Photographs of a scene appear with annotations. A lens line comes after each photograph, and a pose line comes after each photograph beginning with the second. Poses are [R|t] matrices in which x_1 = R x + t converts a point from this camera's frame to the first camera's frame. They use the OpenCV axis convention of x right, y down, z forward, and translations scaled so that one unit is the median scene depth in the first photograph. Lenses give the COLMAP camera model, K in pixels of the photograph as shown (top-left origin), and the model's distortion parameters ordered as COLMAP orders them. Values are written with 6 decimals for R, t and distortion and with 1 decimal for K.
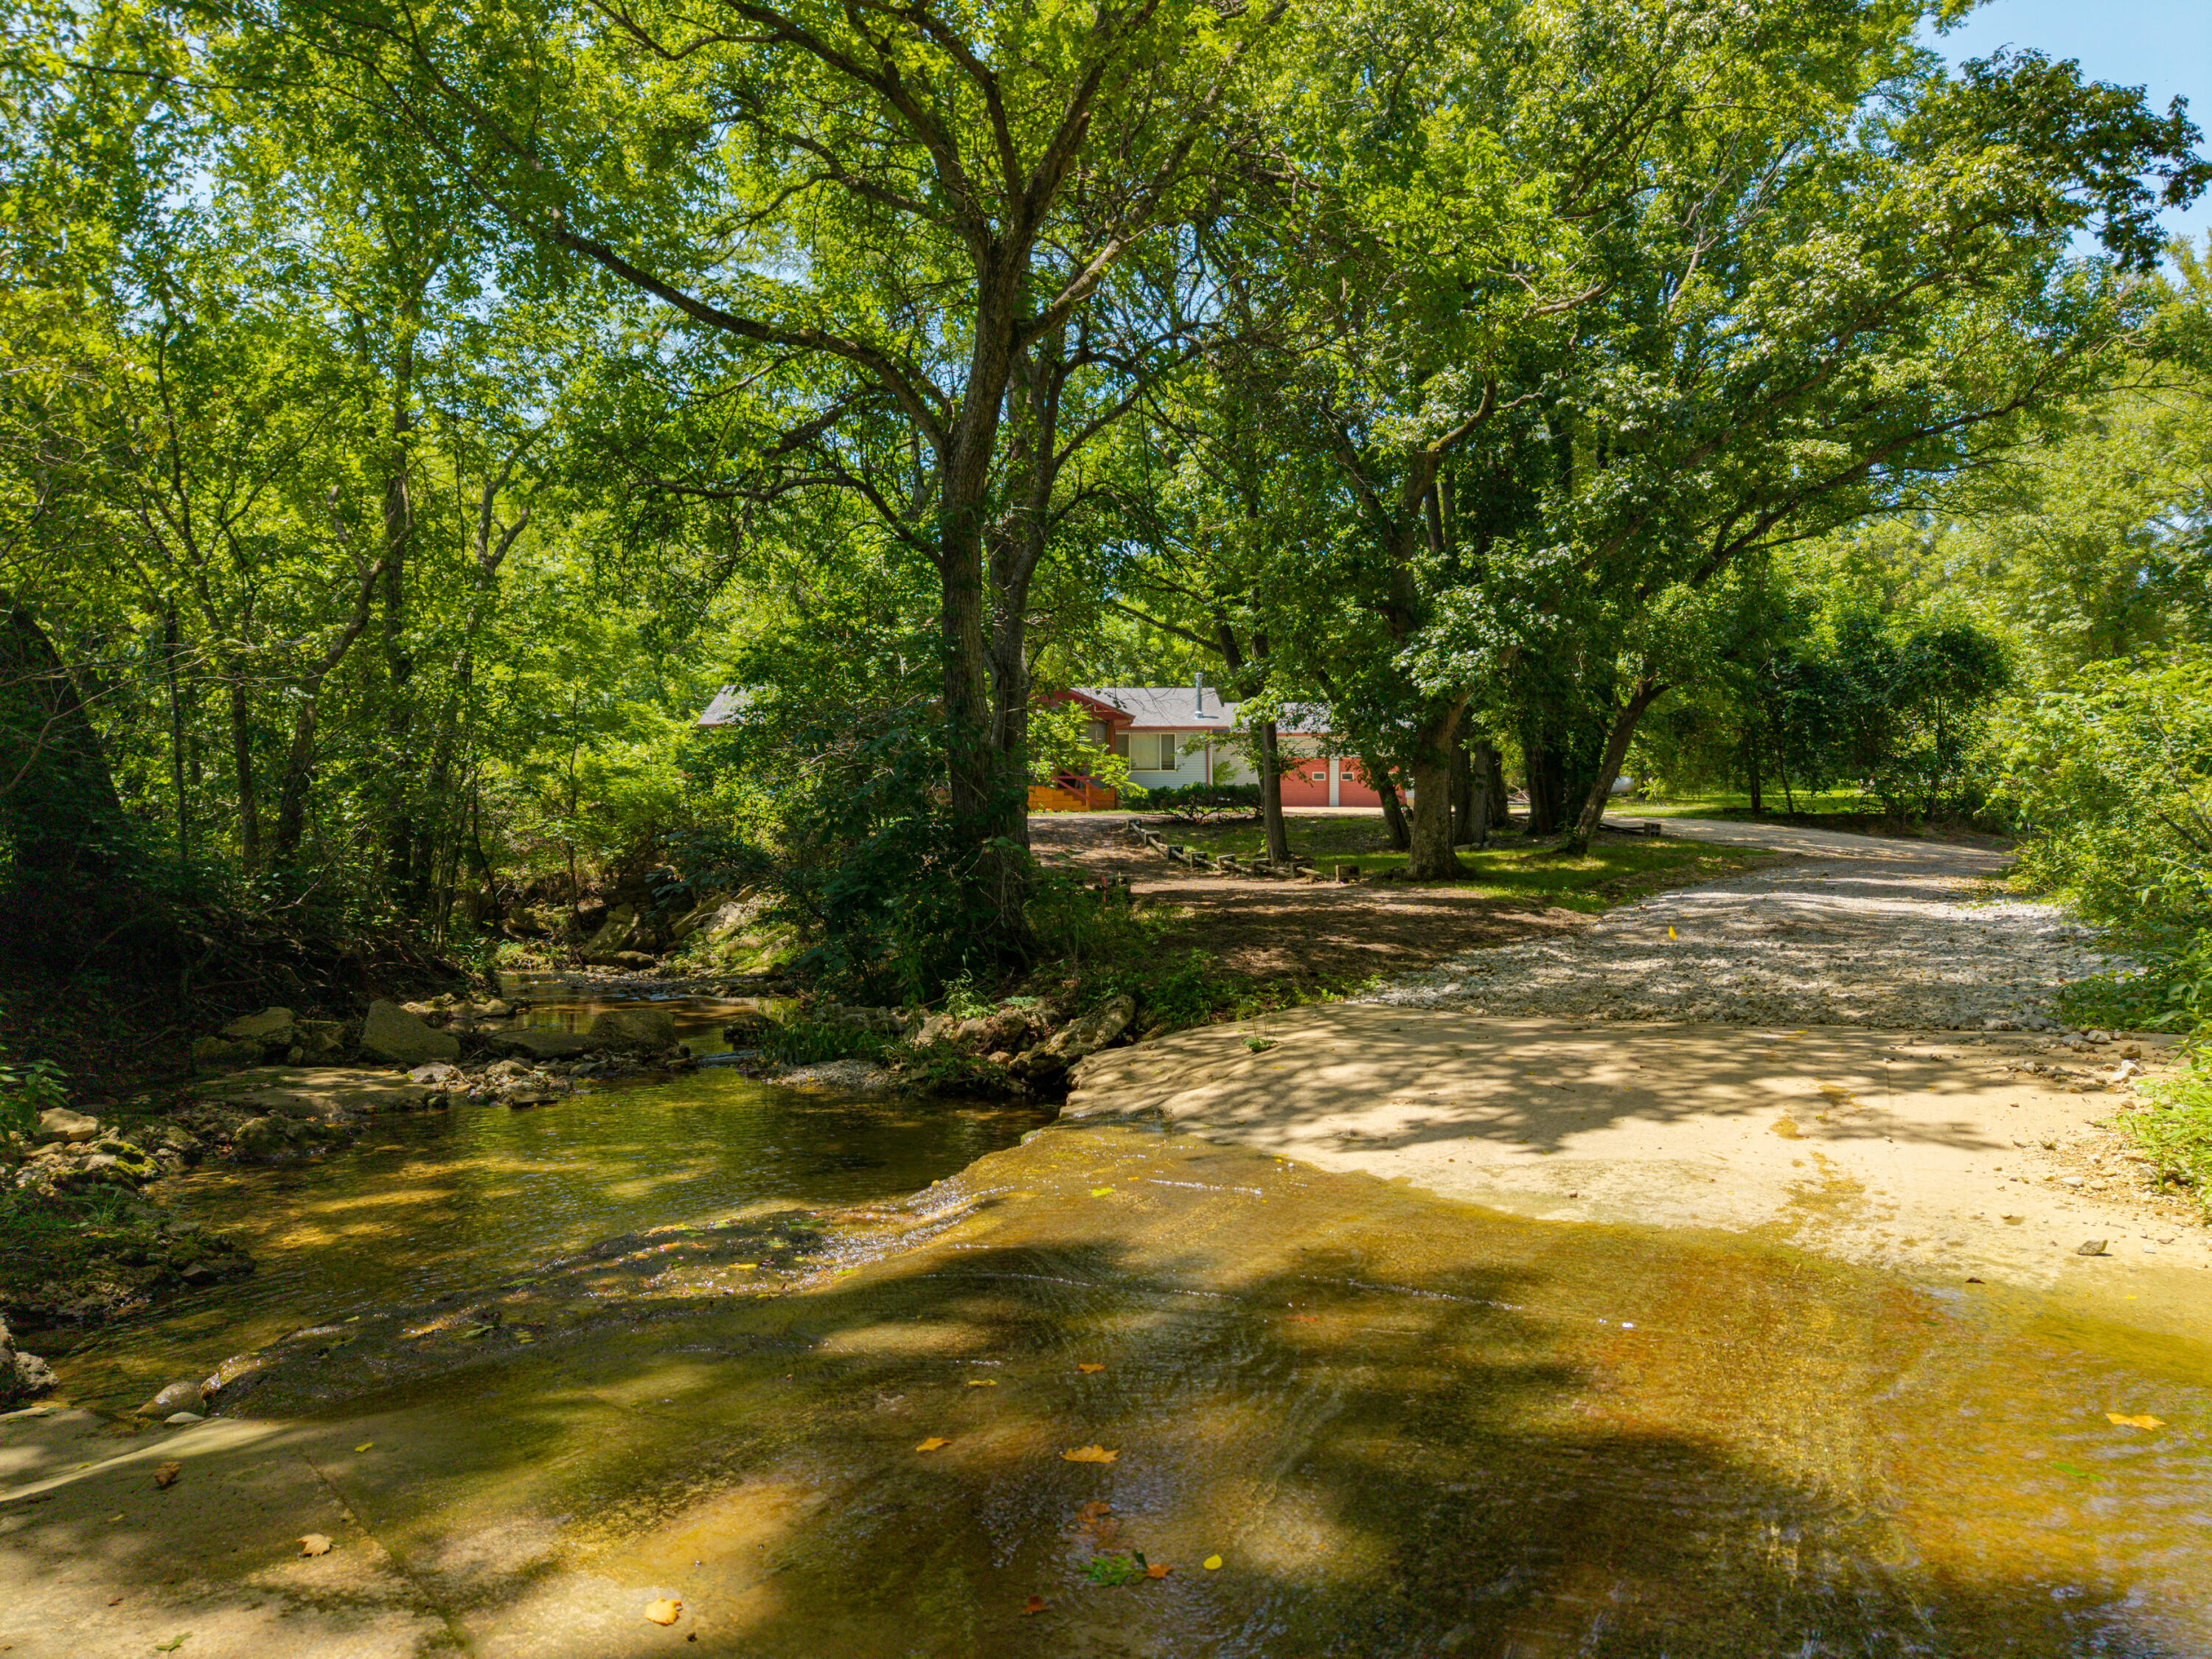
lens RADIAL K [[1532.6, 0, 1140.3], [0, 1532.6, 823.2], [0, 0, 1]] dist [0.005775, -0.058973]
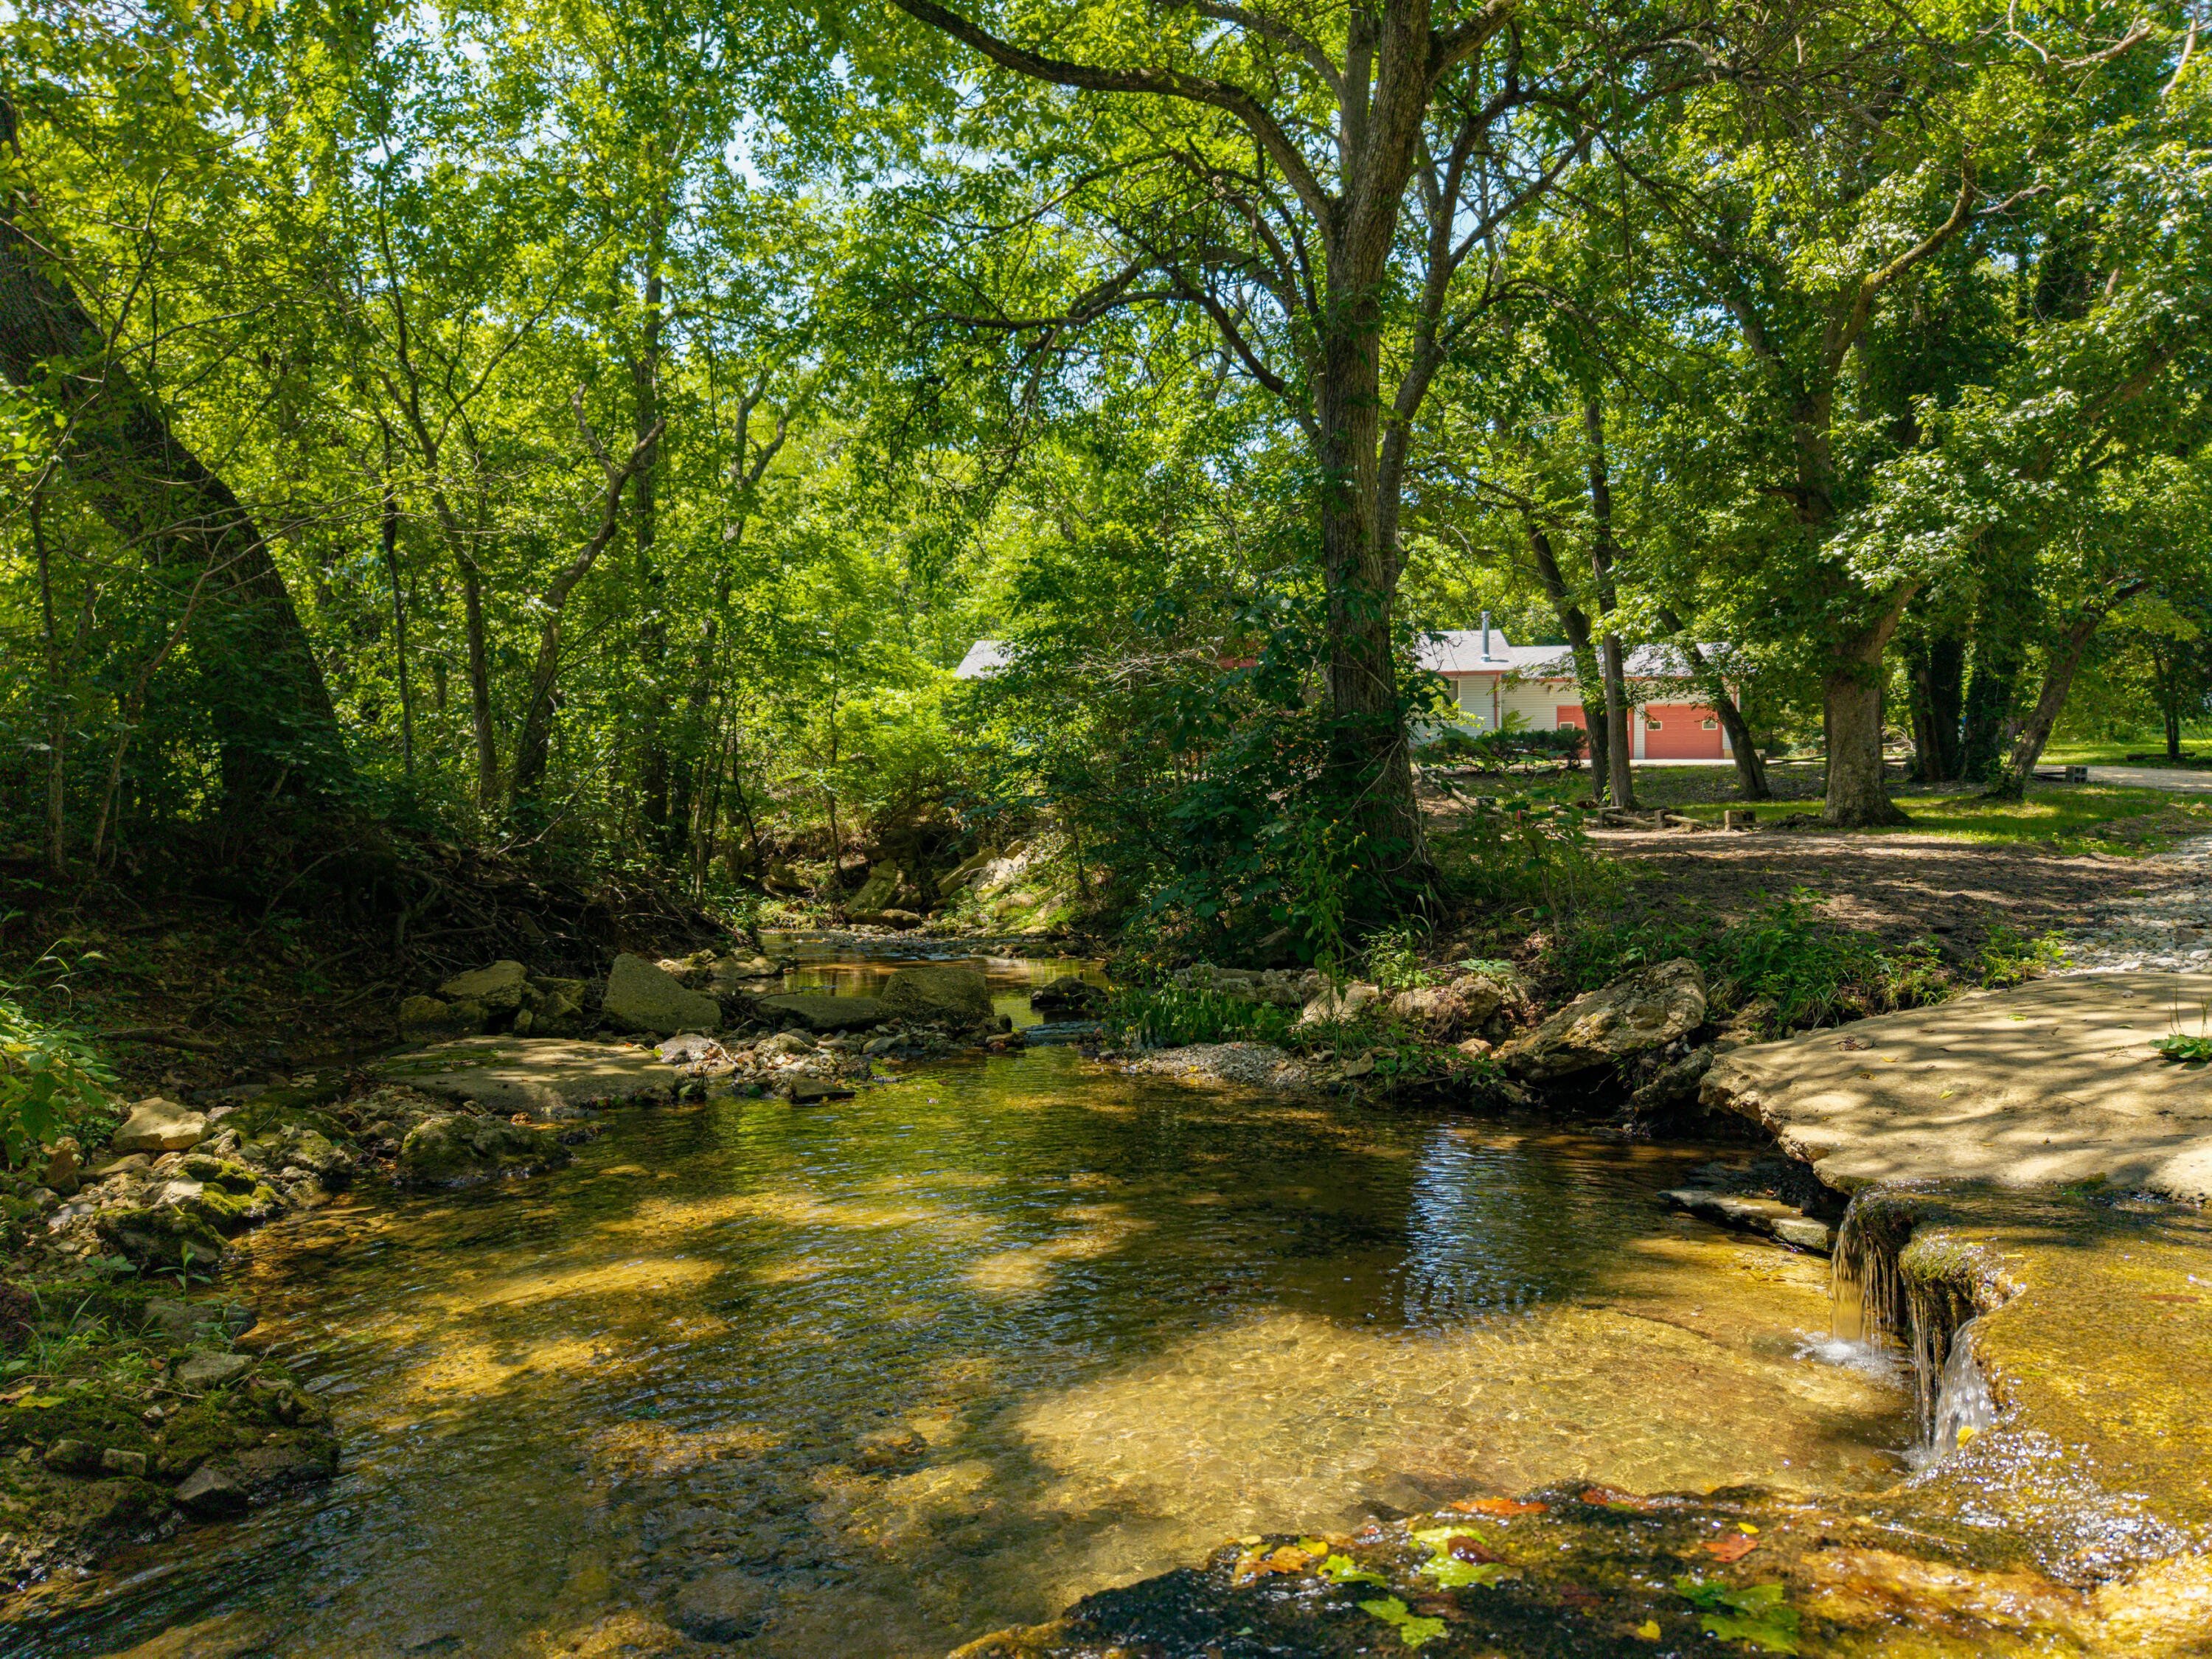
lens RADIAL K [[1572.6, 0, 1106.0], [0, 1572.6, 829.5], [0, 0, 1]] dist [0.089014, -0.254385]
pose [[0.984097, -0.000006, -0.177632, -0.055969], [0.004650, 0.999658, 0.025728, 0.016797], [0.177571, -0.026145, 0.983761, 0.125980]]
